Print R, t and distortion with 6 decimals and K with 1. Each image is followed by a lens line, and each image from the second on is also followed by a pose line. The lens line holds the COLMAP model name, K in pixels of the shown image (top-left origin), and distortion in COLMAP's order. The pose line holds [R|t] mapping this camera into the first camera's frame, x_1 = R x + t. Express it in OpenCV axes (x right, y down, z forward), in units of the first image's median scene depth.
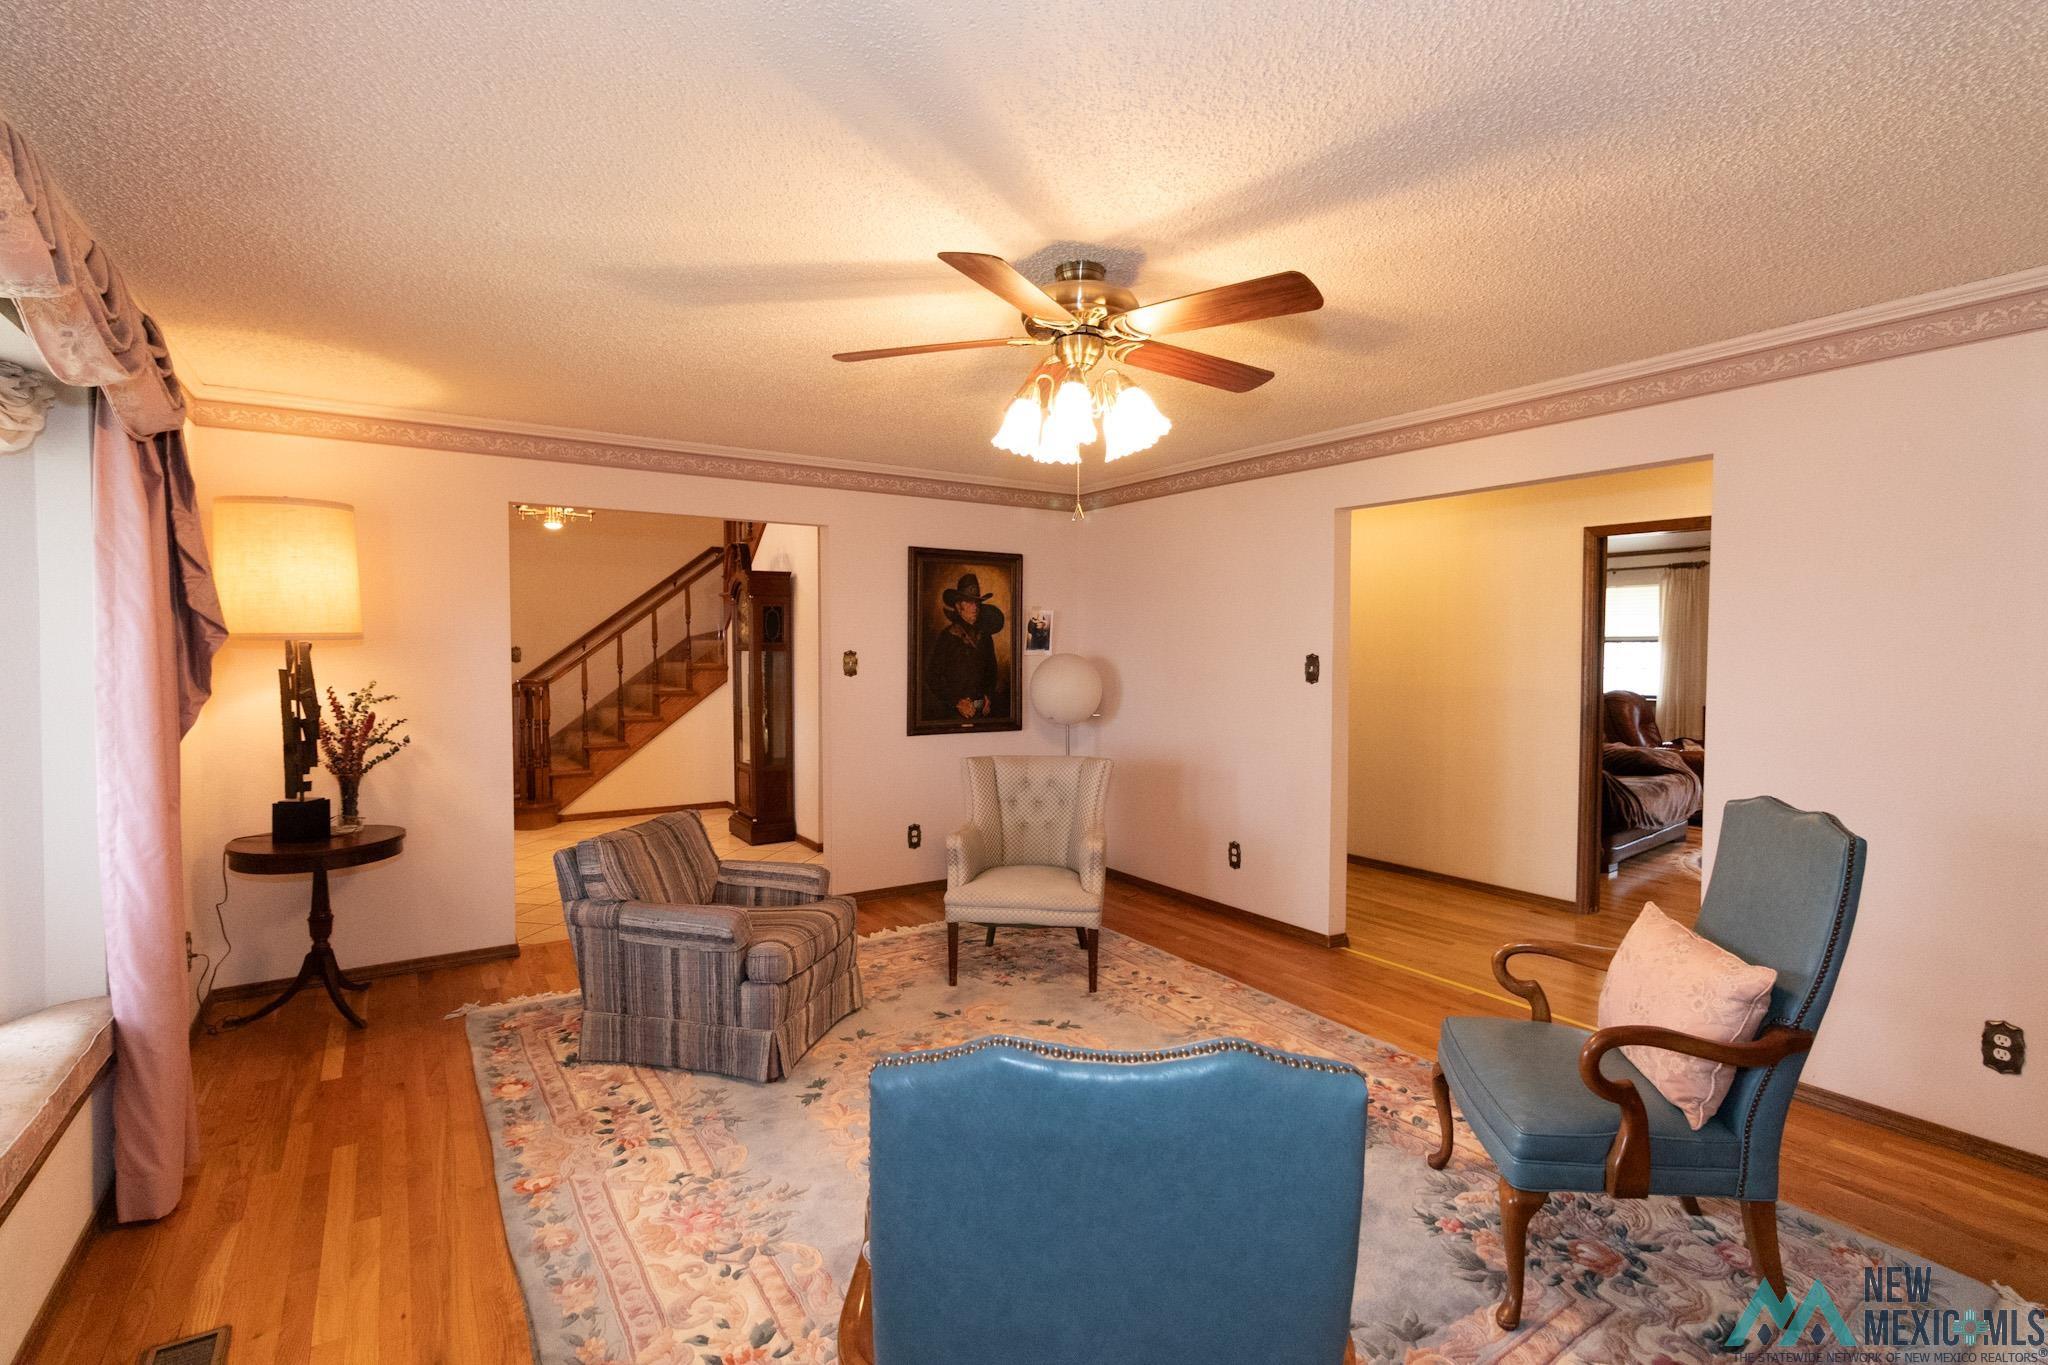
lens RADIAL K [[944.2, 0, 1024.2], [0, 944.2, 670.8], [0, 0, 1]] dist [0.003493, 0.000607]
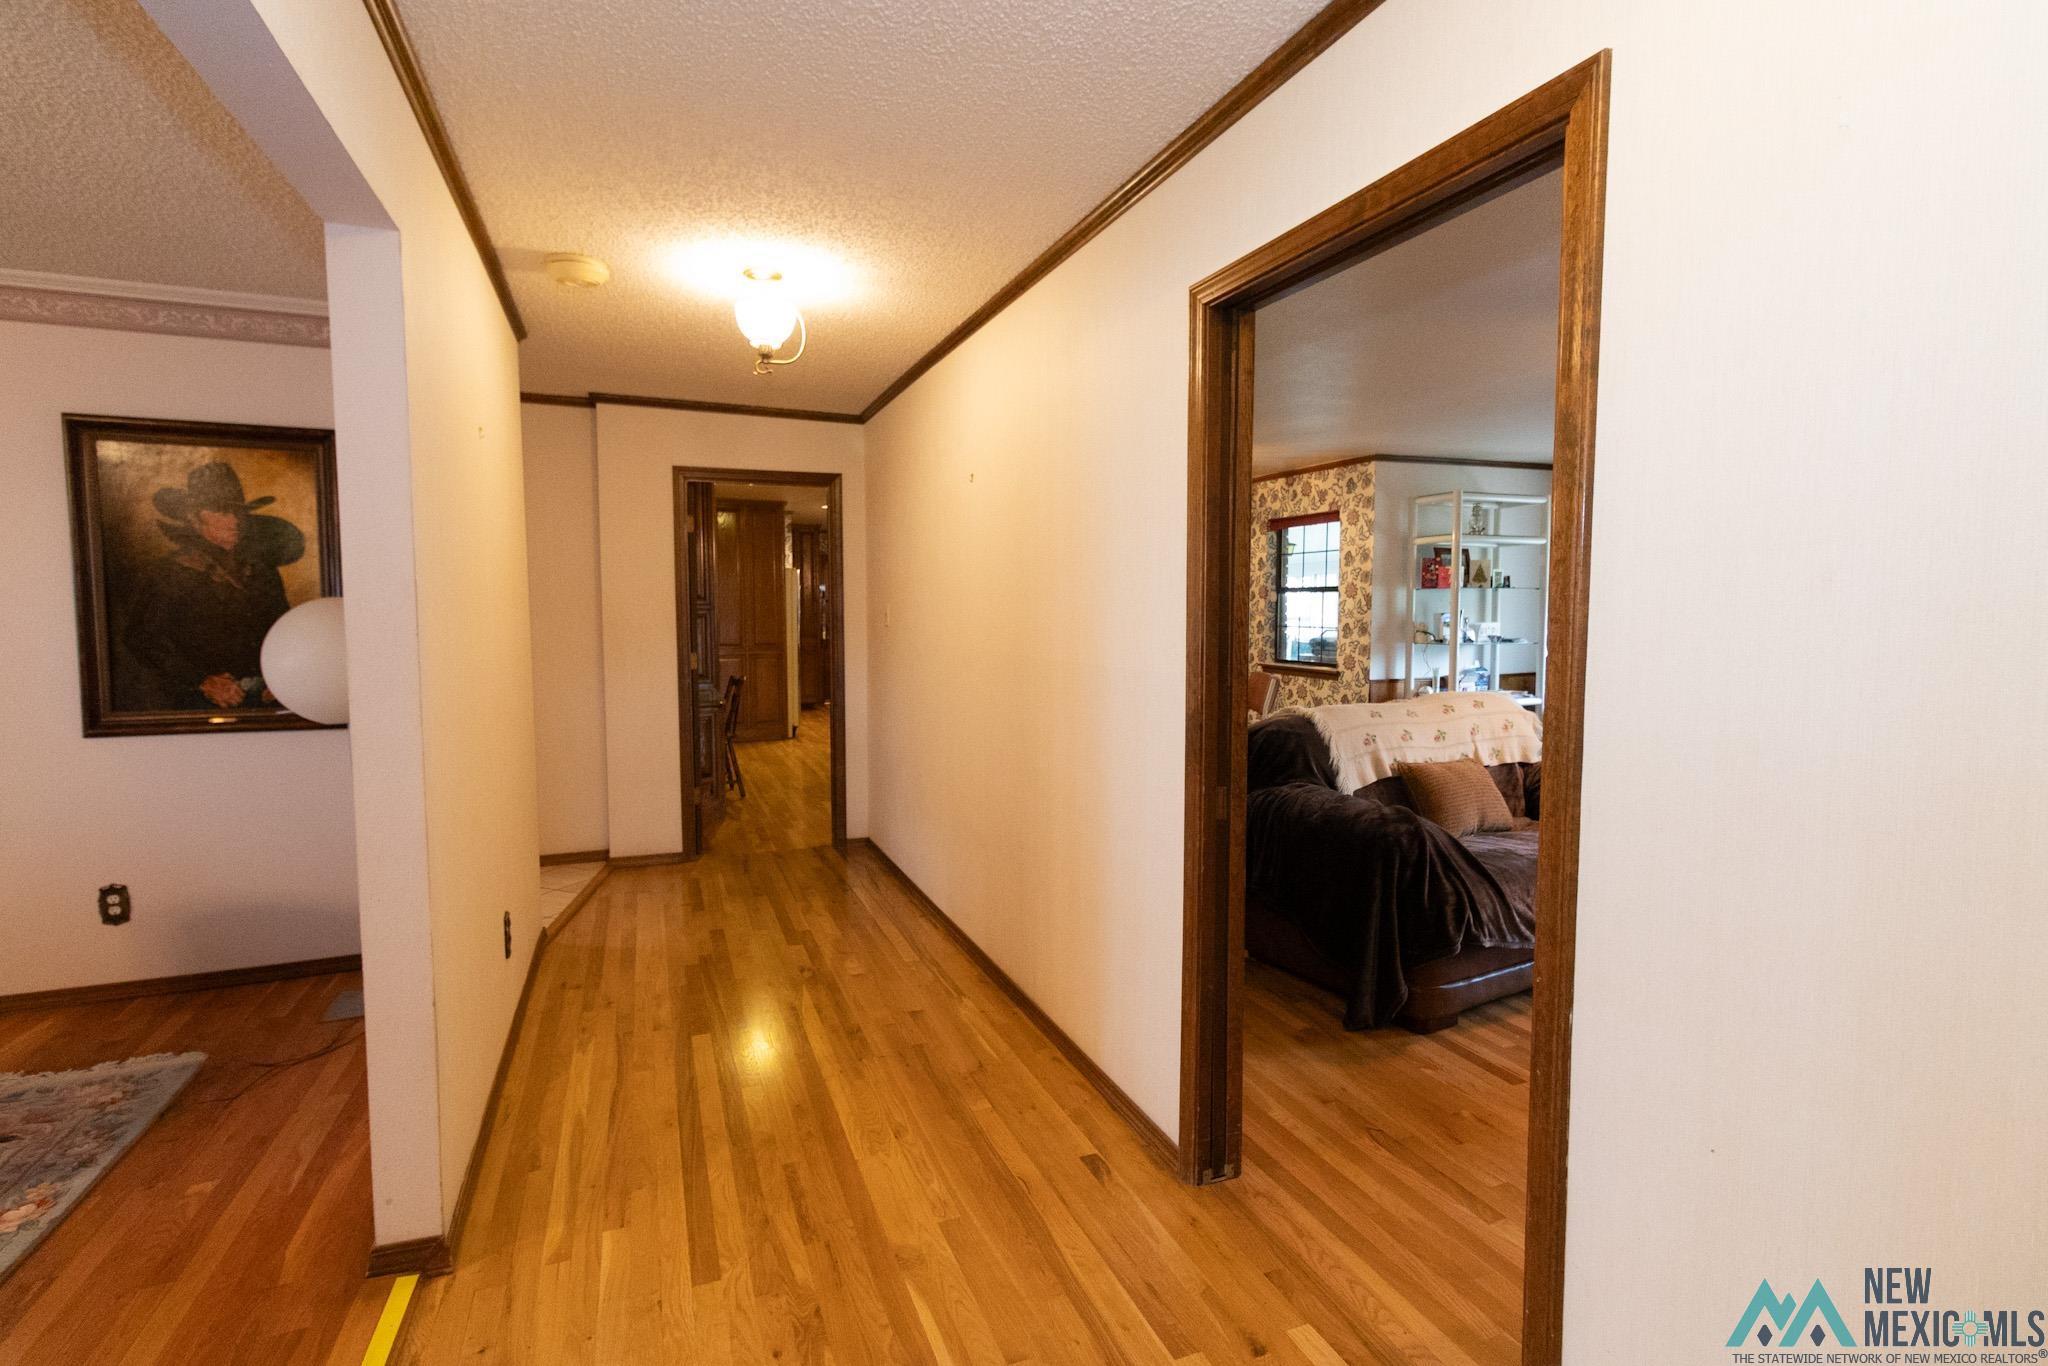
lens RADIAL K [[944.2, 0, 1036.0], [0, 944.2, 673.1], [0, 0, 1]] dist [0.003493, 0.000607]
pose [[0.980239, 0.011924, -0.197459, 0.559889], [-0.003046, 0.998973, 0.045203, -0.000241], [0.197795, -0.043708, 0.979268, 0.521779]]
